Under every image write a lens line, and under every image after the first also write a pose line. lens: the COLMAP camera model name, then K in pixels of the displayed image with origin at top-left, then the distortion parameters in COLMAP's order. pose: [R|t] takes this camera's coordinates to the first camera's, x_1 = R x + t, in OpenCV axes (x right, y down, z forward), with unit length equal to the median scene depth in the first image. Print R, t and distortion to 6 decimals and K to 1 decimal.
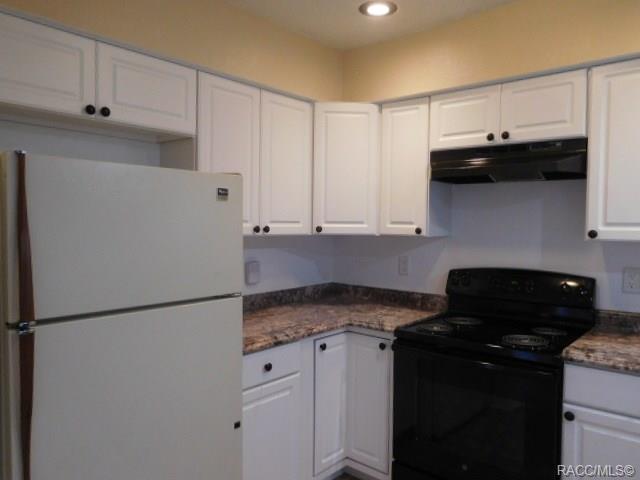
lens RADIAL K [[479.0, 0, 321.8], [0, 479.0, 242.6], [0, 0, 1]] dist [0.000447, -0.003423]
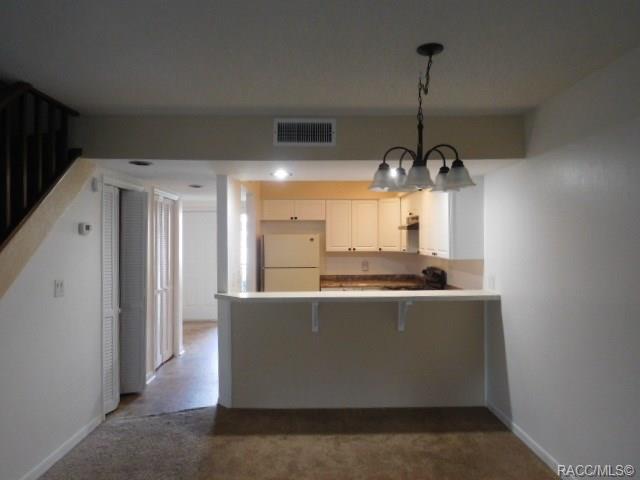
lens RADIAL K [[479.0, 0, 320.3], [0, 479.0, 239.6], [0, 0, 1]] dist [0.000447, -0.003423]
pose [[0.672487, -0.005577, -0.740088, 1.112750], [-0.023992, 0.999282, -0.029331, 0.001702], [0.739720, 0.037481, 0.671870, -0.626065]]
